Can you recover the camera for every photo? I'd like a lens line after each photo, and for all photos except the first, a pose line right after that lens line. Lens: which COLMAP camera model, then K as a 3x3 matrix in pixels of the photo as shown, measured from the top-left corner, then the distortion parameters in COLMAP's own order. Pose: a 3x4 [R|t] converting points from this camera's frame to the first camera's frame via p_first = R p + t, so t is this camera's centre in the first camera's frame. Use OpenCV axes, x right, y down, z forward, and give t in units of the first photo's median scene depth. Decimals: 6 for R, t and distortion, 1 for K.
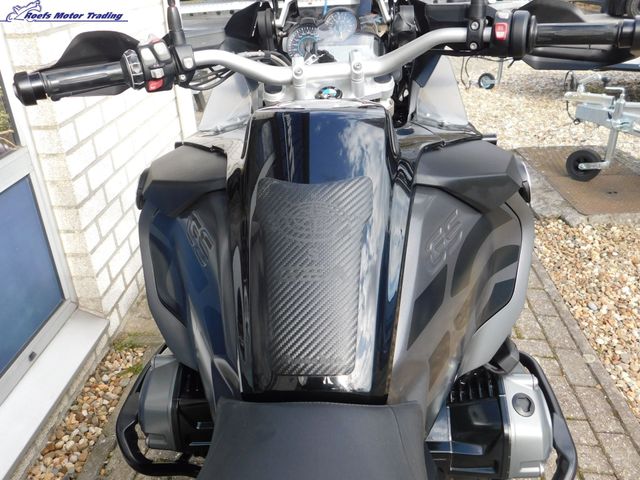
lens RADIAL K [[556.2, 0, 318.7], [0, 556.2, 240.4], [0, 0, 1]] dist [-0.021051, 0.012961]
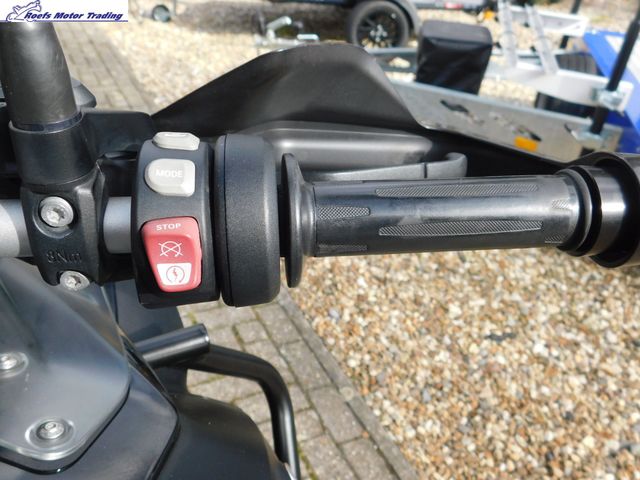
lens RADIAL K [[556.2, 0, 321.6], [0, 556.2, 241.4], [0, 0, 1]] dist [-0.021051, 0.012961]
pose [[0.856867, -0.214256, 0.468907, 0.097991], [0.149129, 0.973676, 0.172384, -0.147524], [-0.493498, -0.077782, 0.866262, 0.273847]]
